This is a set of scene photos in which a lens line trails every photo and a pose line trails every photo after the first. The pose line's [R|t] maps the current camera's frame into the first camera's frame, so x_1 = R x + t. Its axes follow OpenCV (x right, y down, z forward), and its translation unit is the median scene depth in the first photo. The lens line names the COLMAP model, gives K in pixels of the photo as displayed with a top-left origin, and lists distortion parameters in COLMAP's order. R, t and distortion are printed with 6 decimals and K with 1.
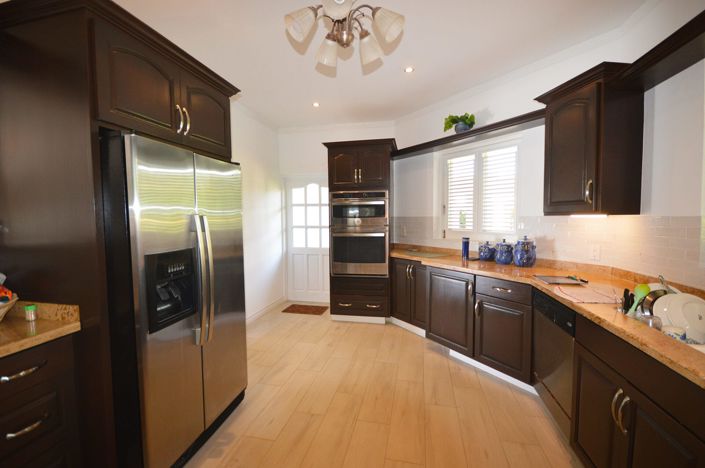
lens RADIAL K [[310.4, 0, 345.9], [0, 310.4, 236.9], [0, 0, 1]] dist [0.015781, -0.017124]
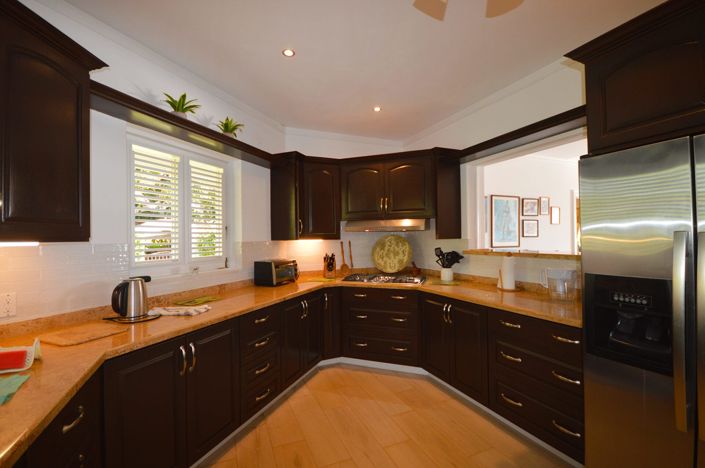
lens RADIAL K [[310.4, 0, 345.9], [0, 310.4, 236.9], [0, 0, 1]] dist [0.015781, -0.017124]
pose [[-0.809655, 0.007906, -0.586853, 0.734166], [-0.021544, 0.998835, 0.043180, -0.110279], [0.586511, 0.047604, -0.808541, 1.673854]]
